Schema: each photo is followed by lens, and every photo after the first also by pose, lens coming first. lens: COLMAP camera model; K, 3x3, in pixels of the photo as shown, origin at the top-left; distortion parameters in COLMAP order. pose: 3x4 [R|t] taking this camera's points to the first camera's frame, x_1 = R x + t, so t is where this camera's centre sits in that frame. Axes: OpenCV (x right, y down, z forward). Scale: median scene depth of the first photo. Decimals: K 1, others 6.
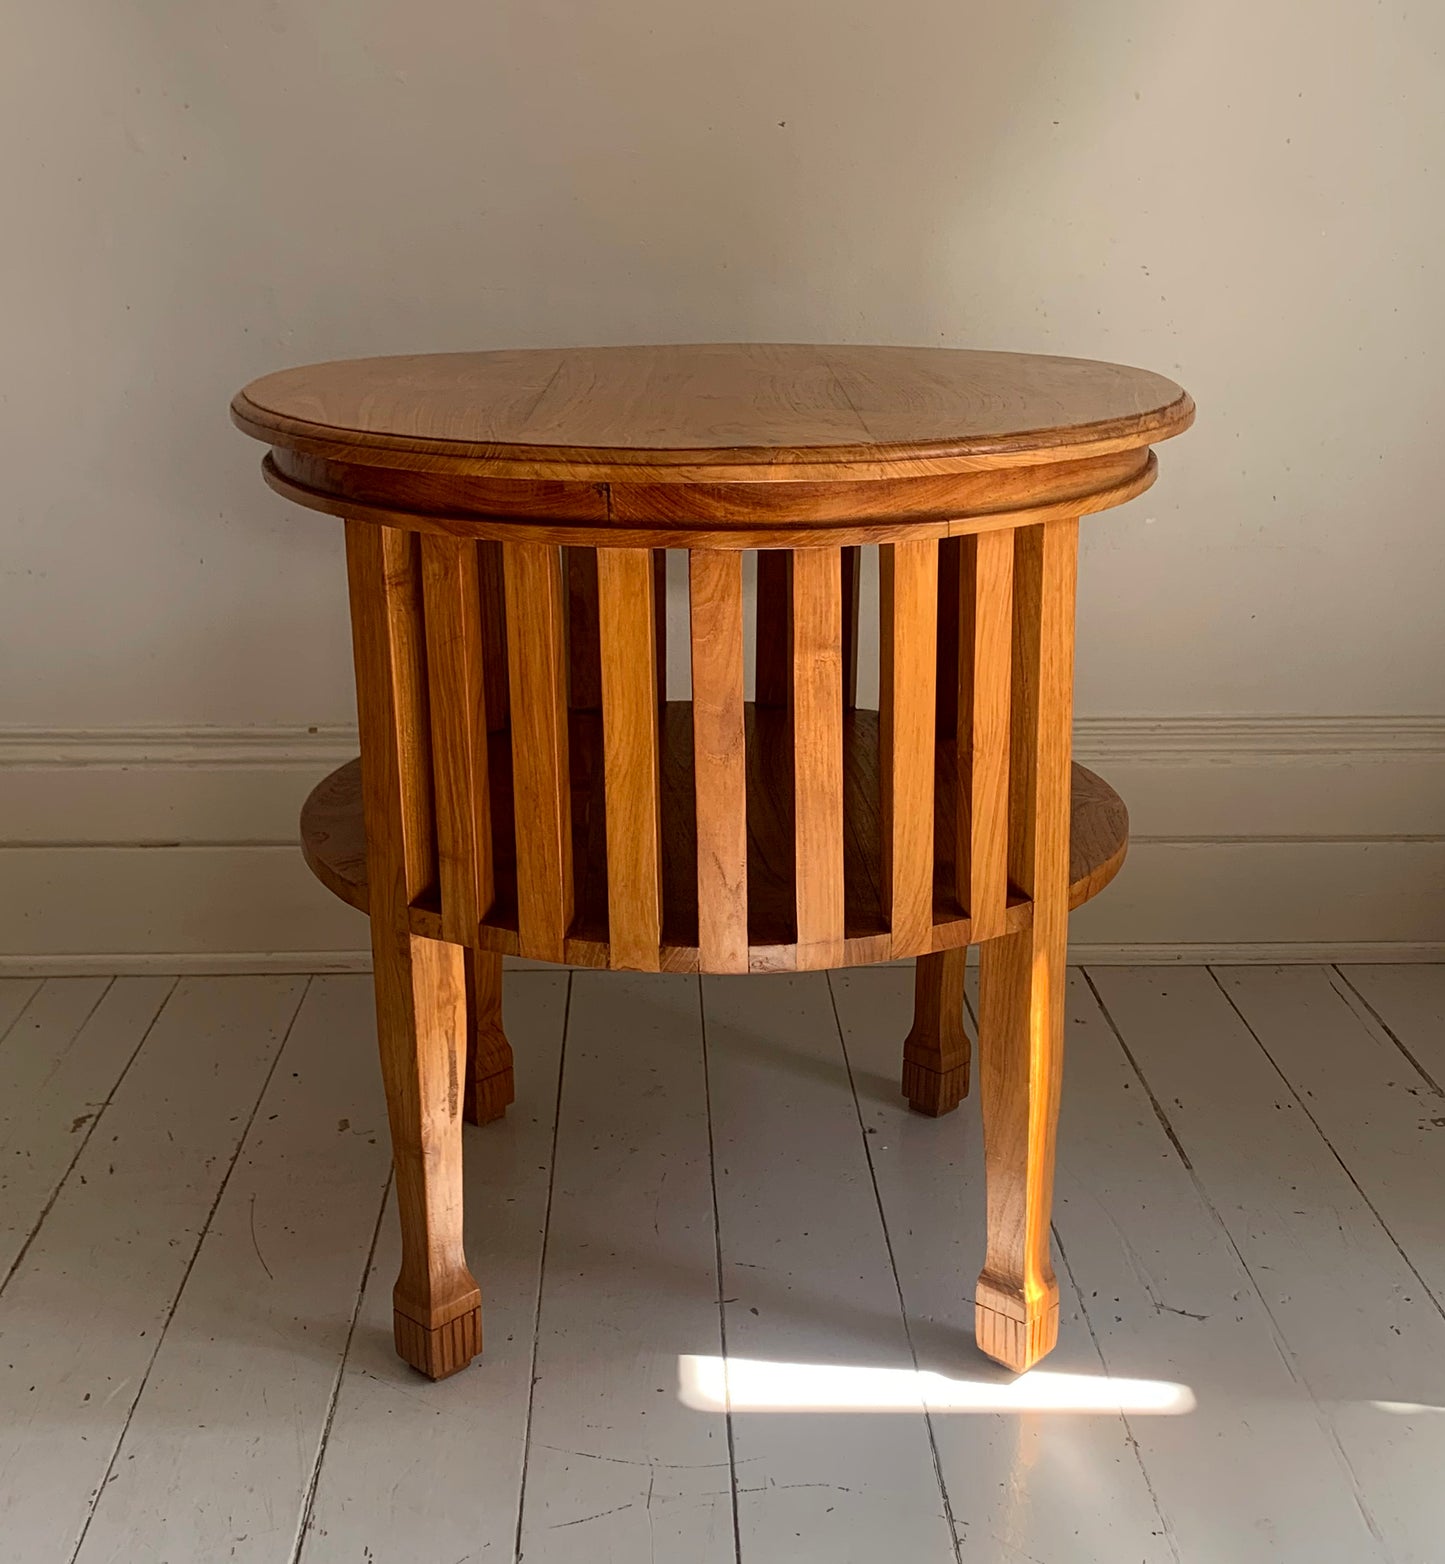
lens RADIAL K [[2064.7, 0, 765.1], [0, 2064.7, 739.3], [0, 0, 1]] dist [0.152219, -0.427450]
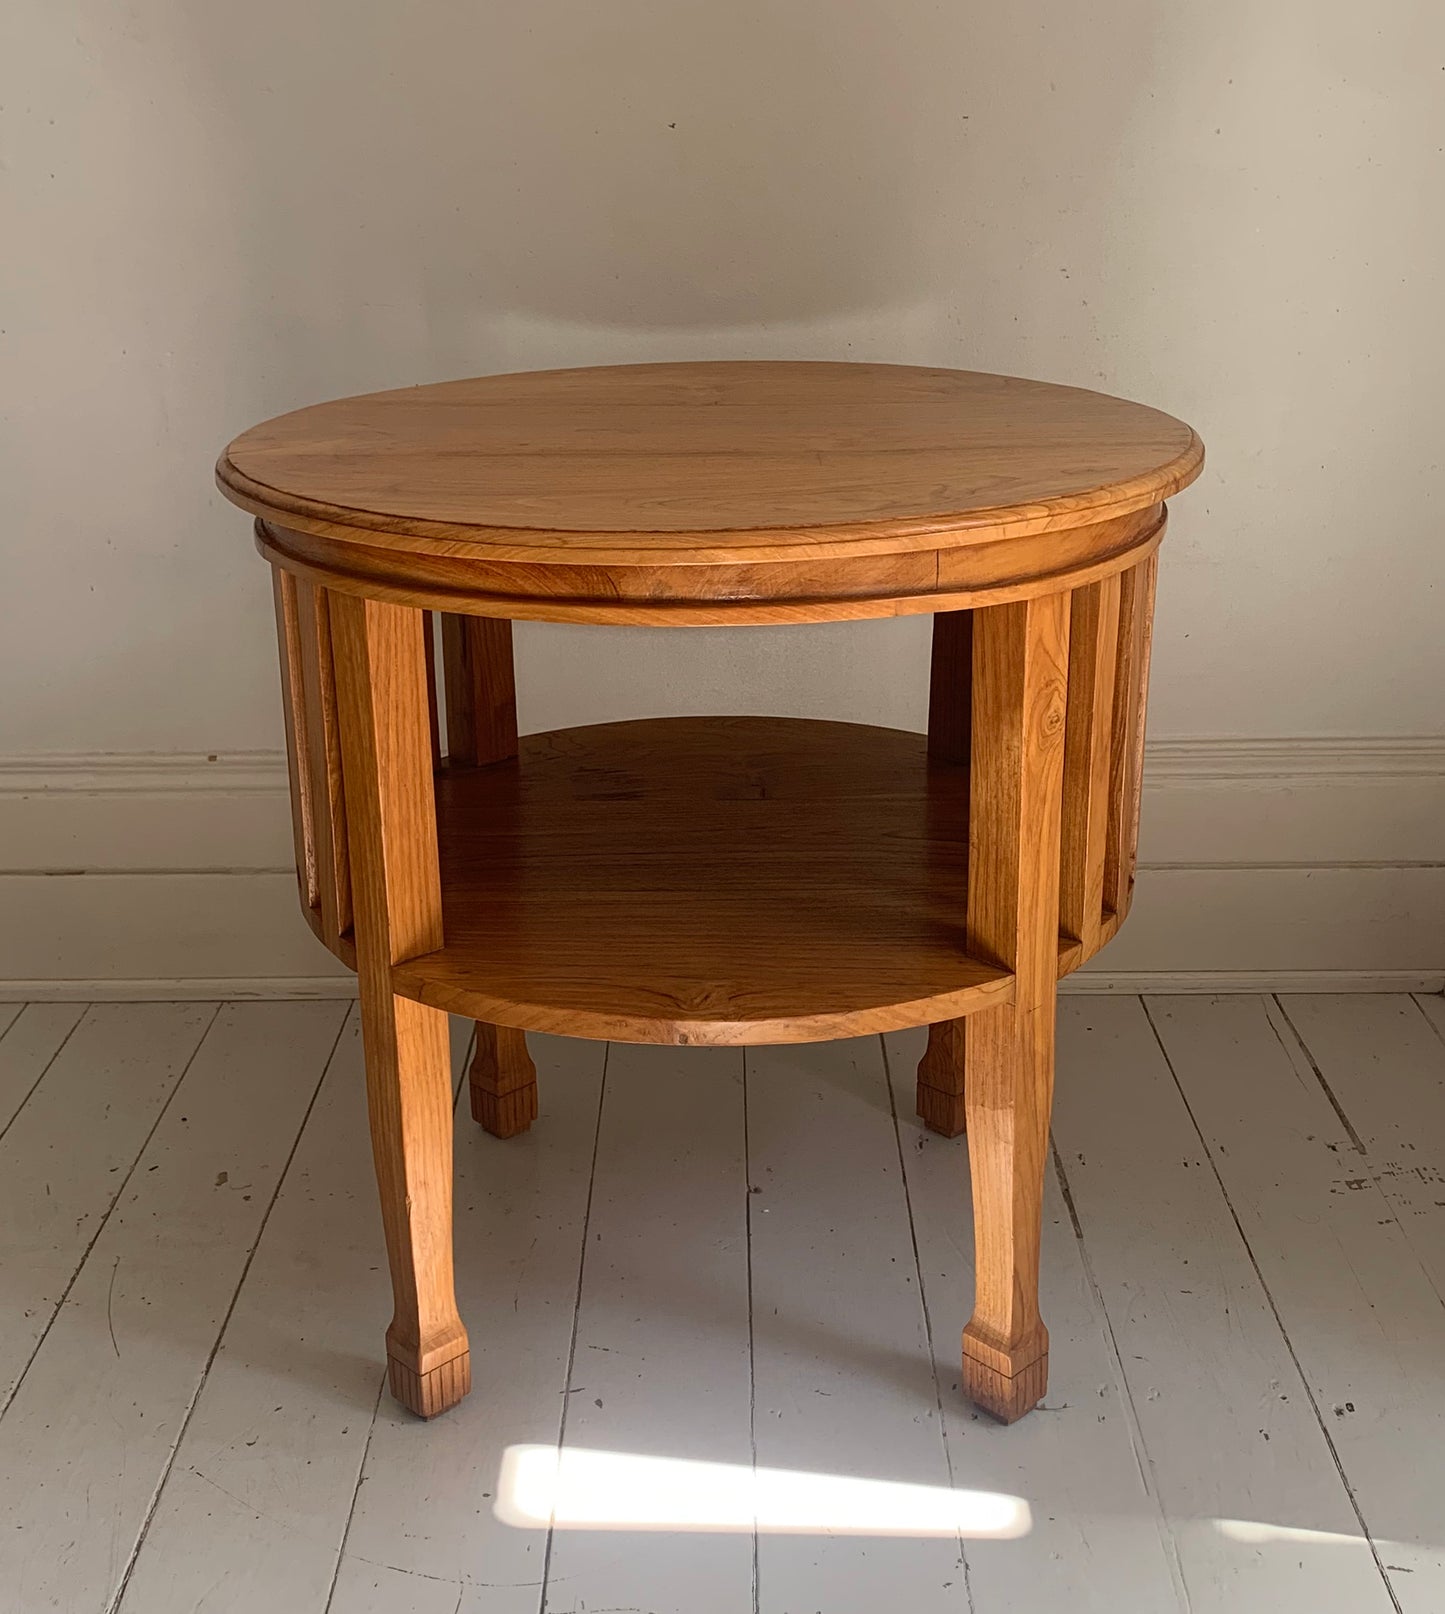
lens RADIAL K [[2067.9, 0, 712.1], [0, 2067.9, 785.1], [0, 0, 1]] dist [0.127994, -0.329199]
pose [[0.997988, -0.000872, -0.063395, 0.099111], [0.005295, 0.997558, 0.069644, -0.073419], [0.063179, -0.069840, 0.995556, 0.047358]]
